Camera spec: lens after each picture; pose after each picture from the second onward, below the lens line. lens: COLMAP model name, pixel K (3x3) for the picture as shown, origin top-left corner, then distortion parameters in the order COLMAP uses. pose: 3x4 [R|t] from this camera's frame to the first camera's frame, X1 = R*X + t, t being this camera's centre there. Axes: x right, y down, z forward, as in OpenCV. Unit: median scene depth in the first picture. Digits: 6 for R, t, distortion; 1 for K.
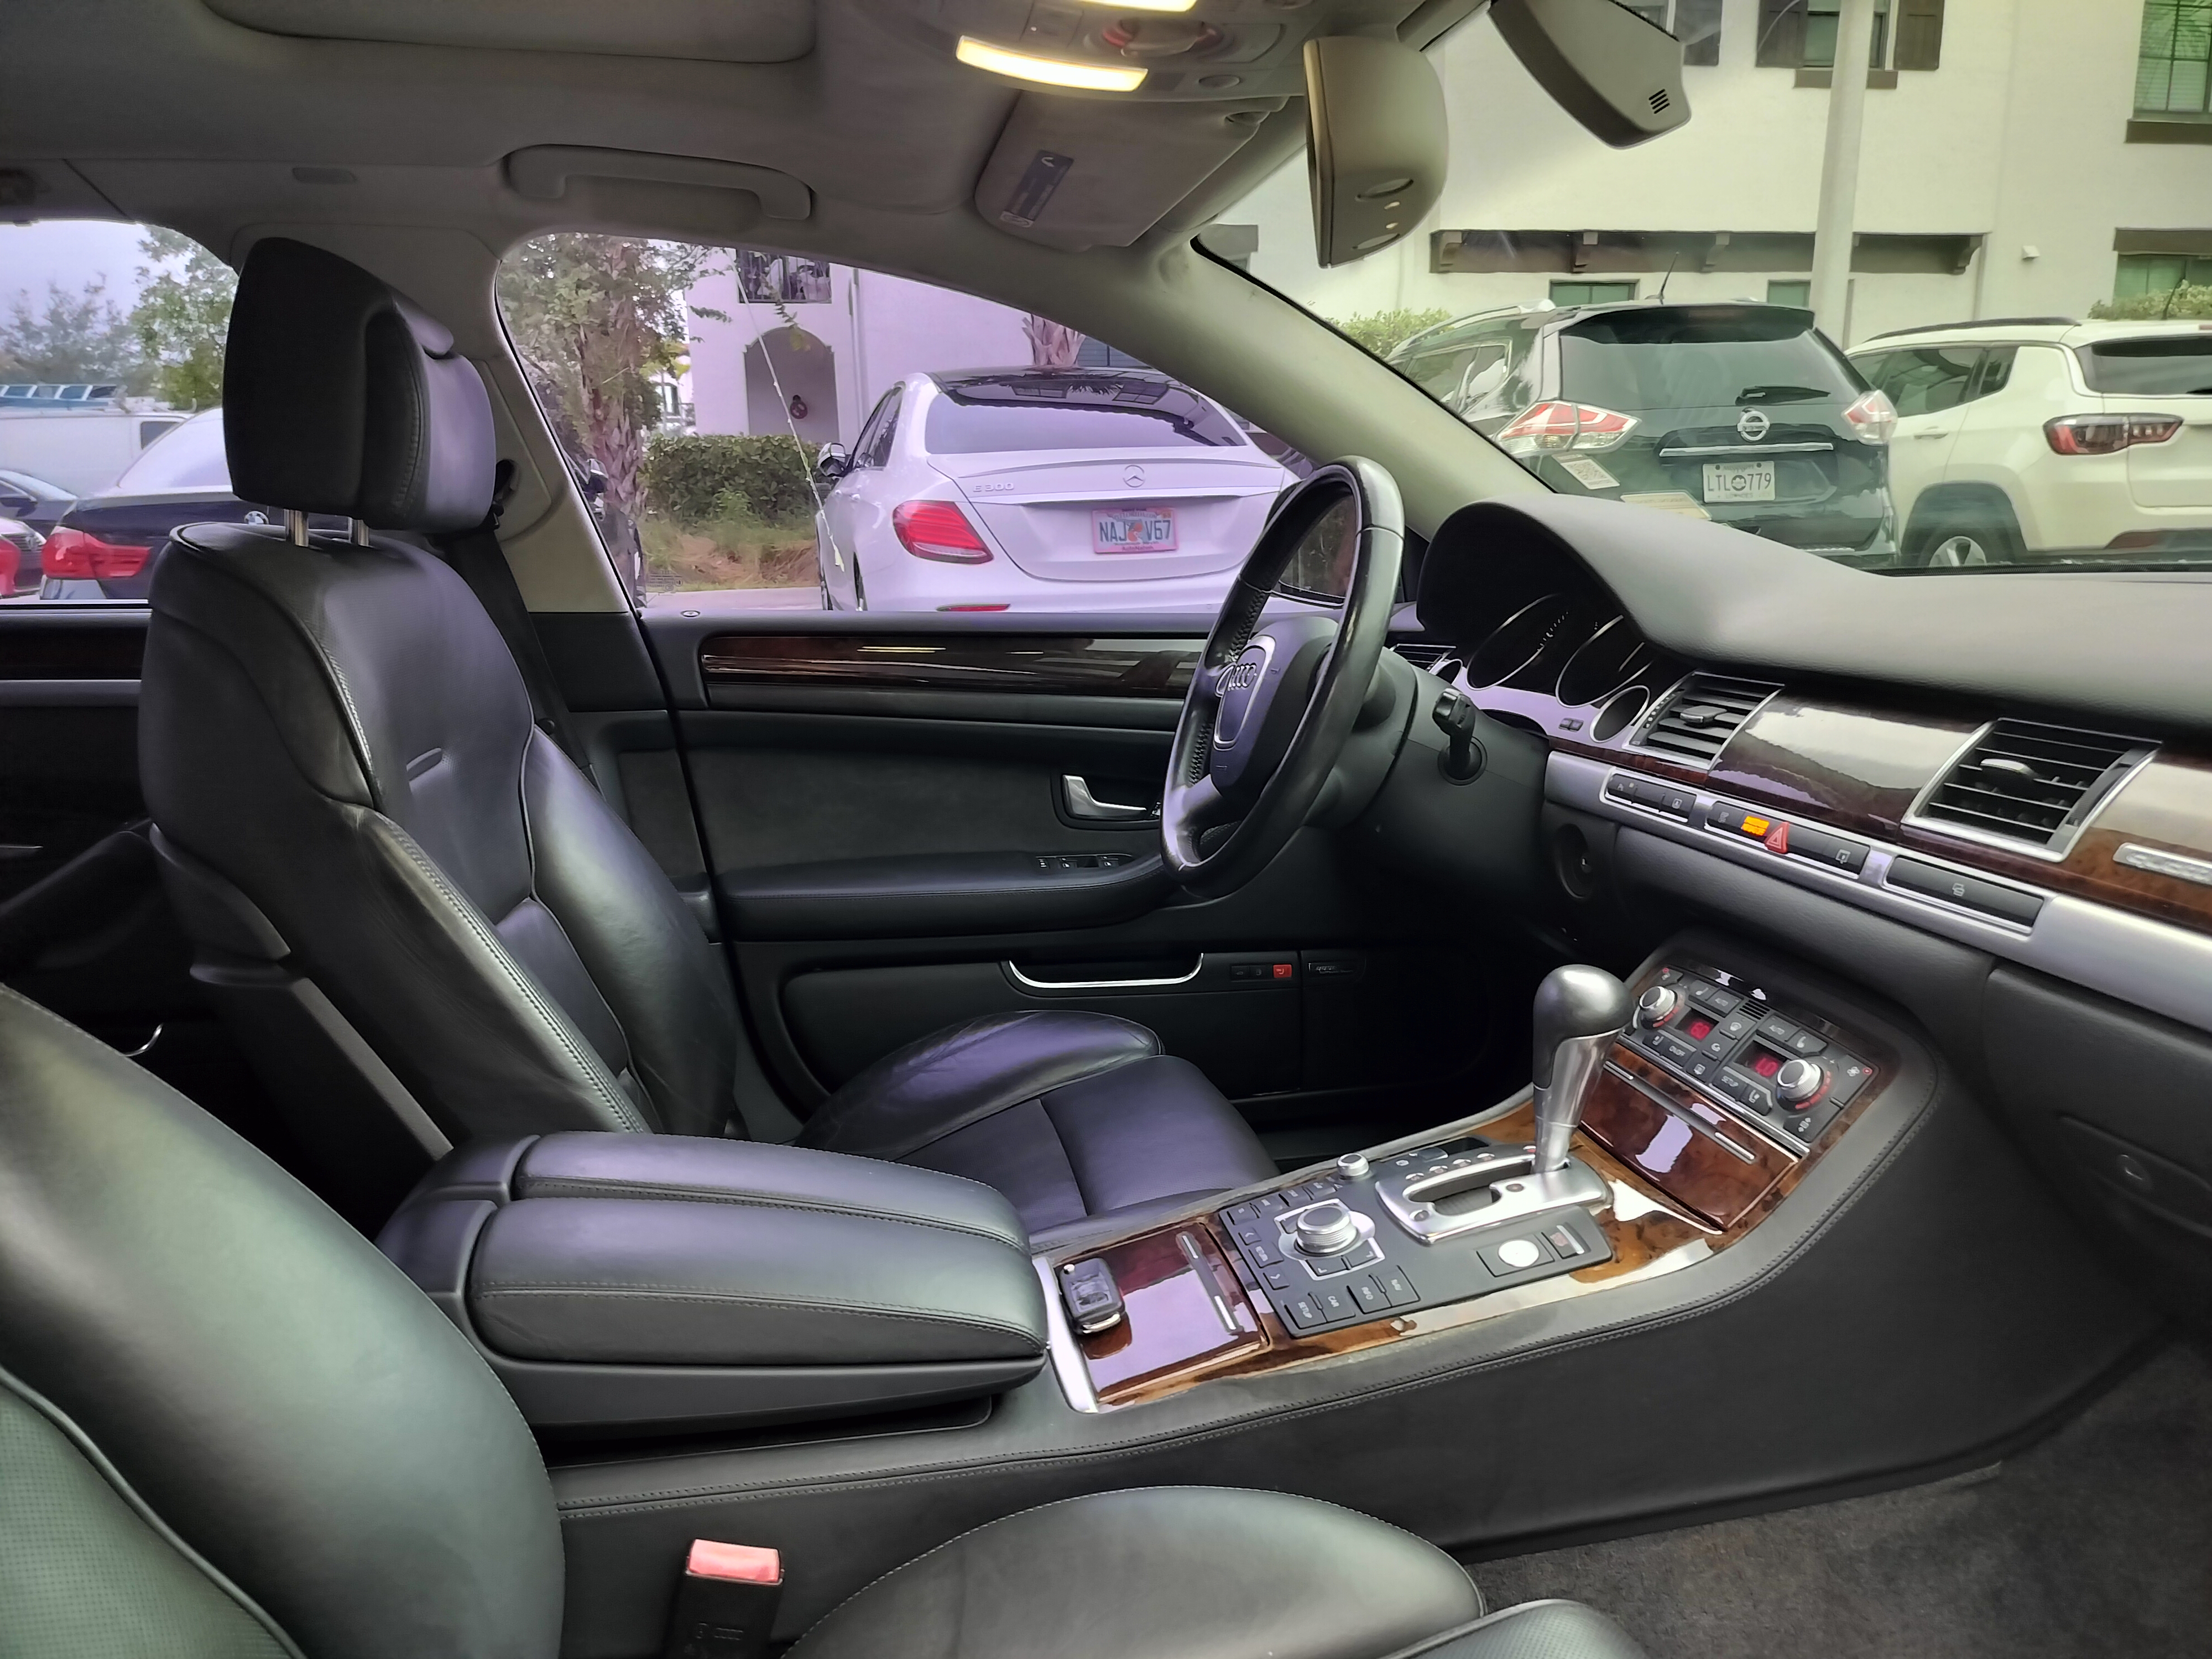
lens RADIAL K [[1562.4, 0, 1102.4], [0, 1562.4, 827.8], [0, 0, 1]] dist [0.012052, -0.022847]
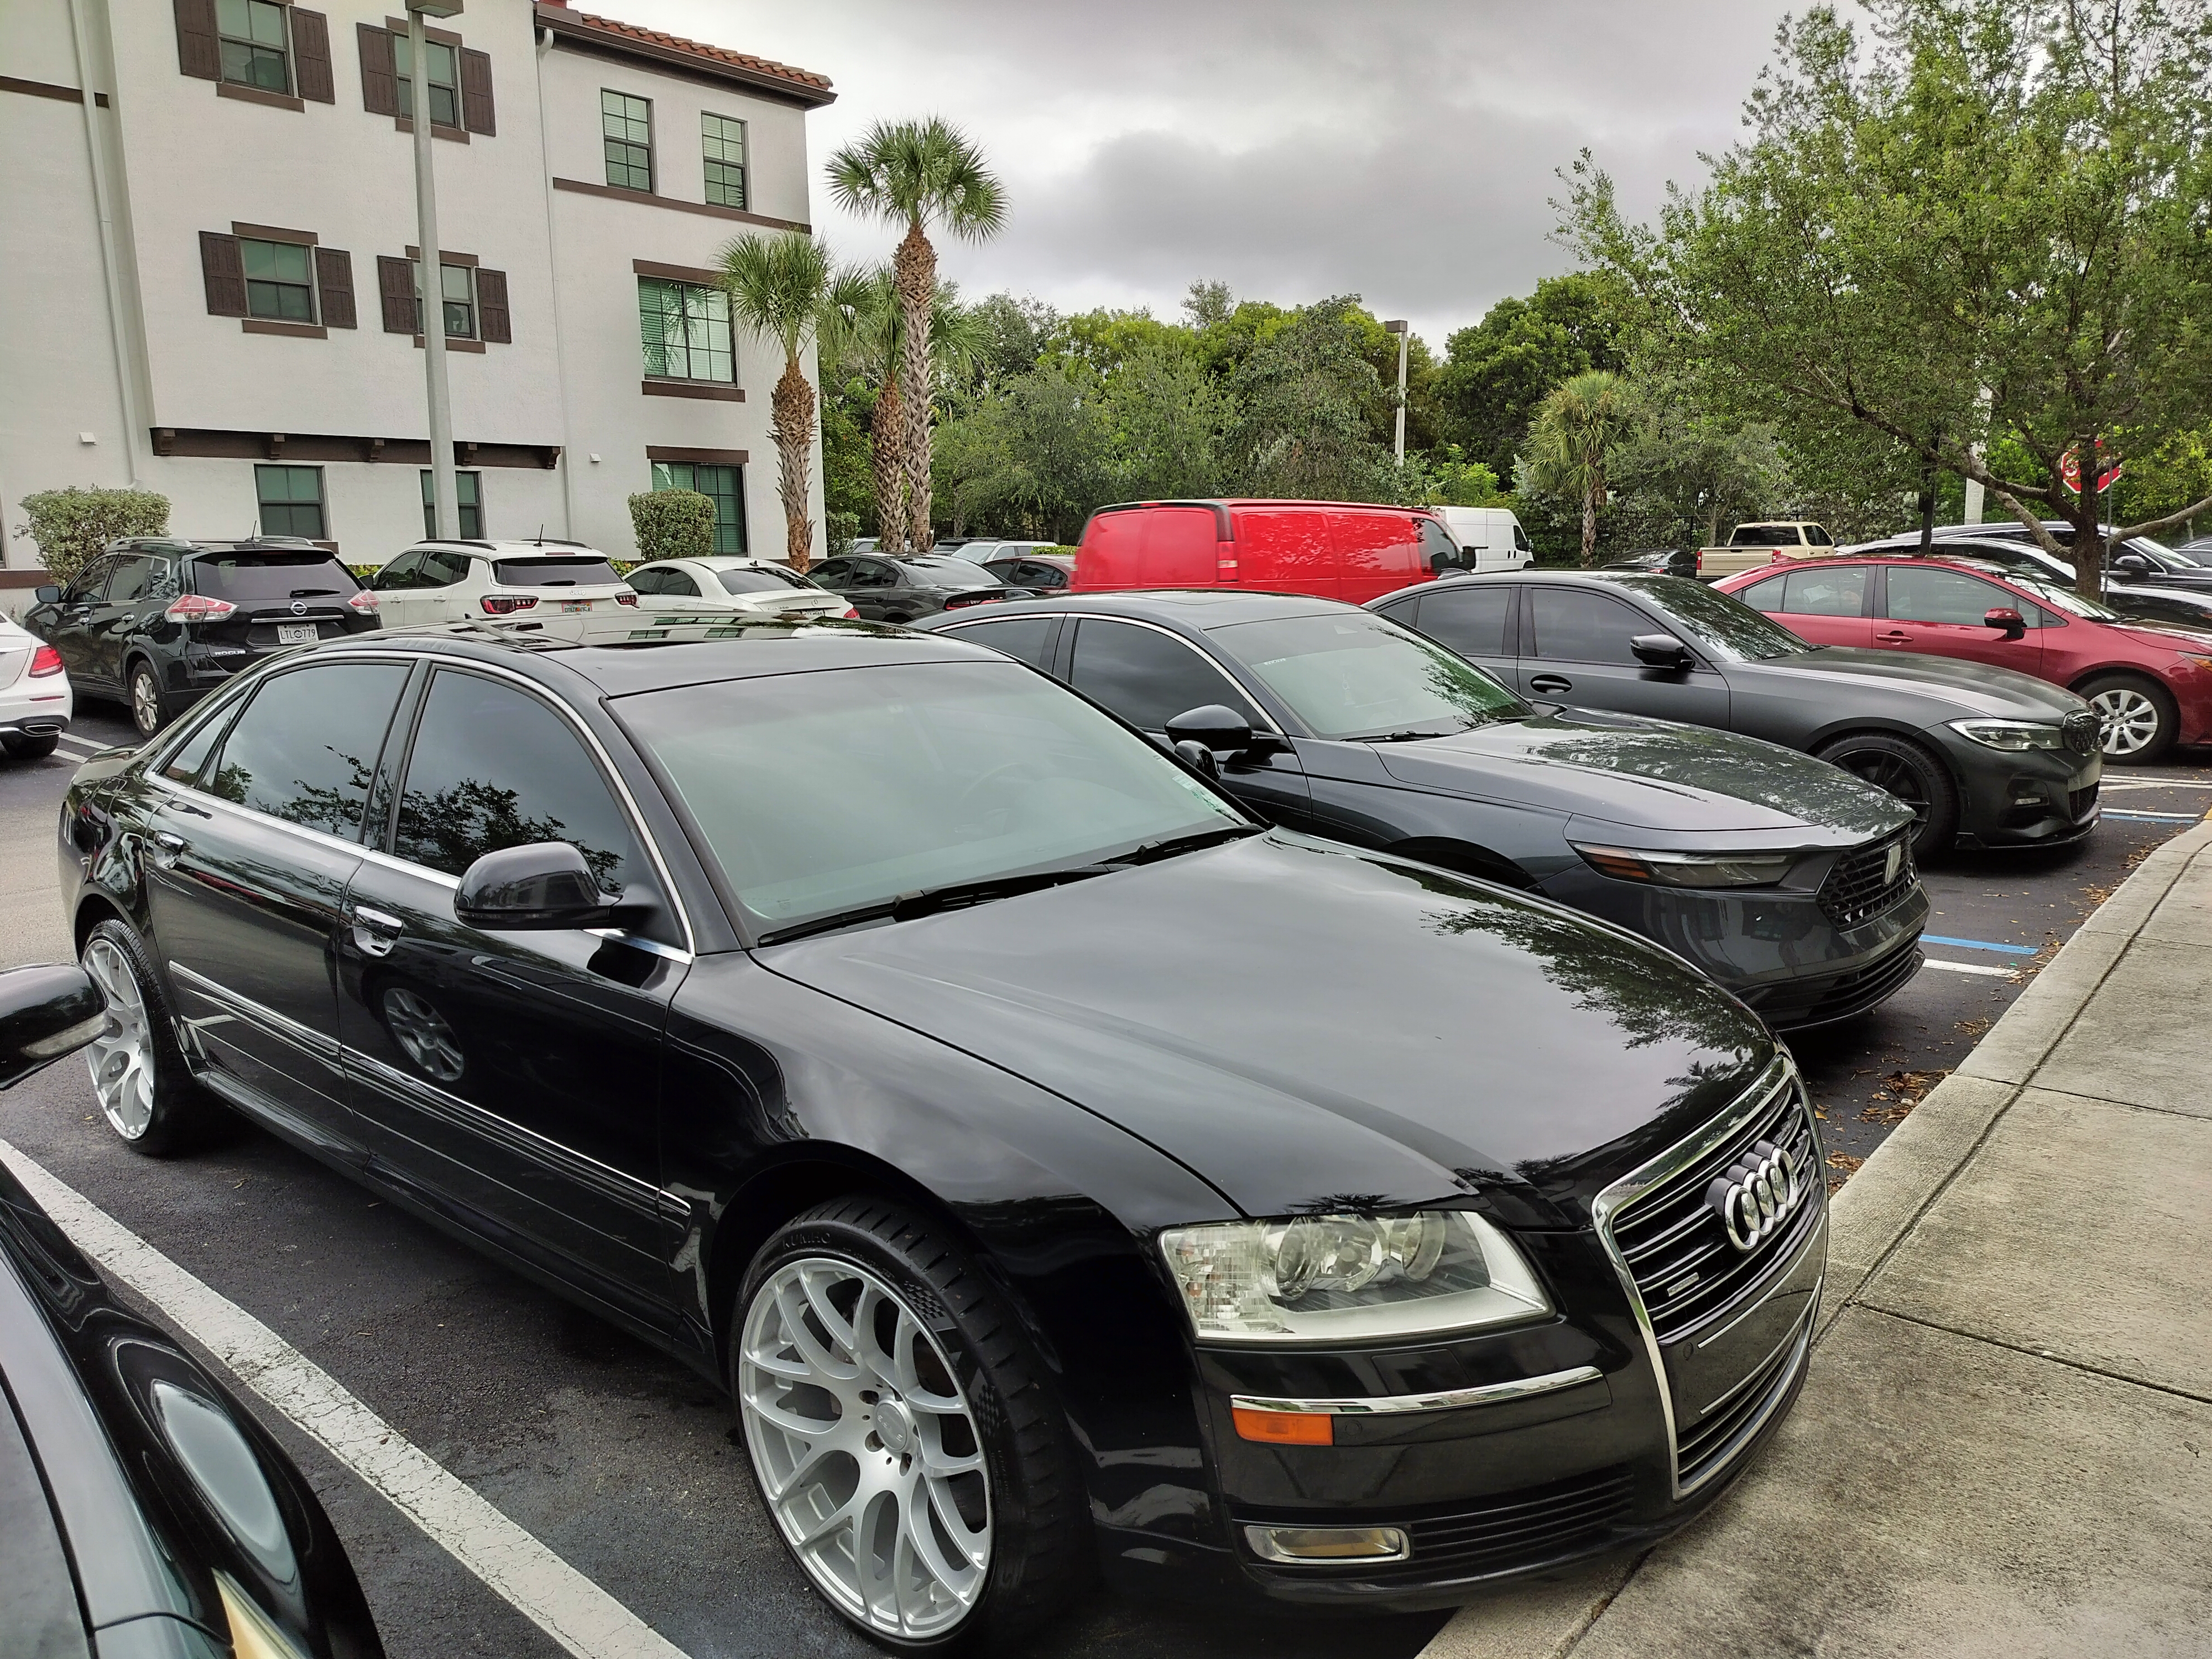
lens RADIAL K [[1562.4, 0, 1100.3], [0, 1562.4, 837.9], [0, 0, 1]] dist [0.012052, -0.022847]
pose [[0.770534, -0.095865, 0.630148, -0.107293], [0.121074, 0.992639, 0.002963, 0.170614], [-0.625794, 0.074012, 0.776469, -1.261965]]
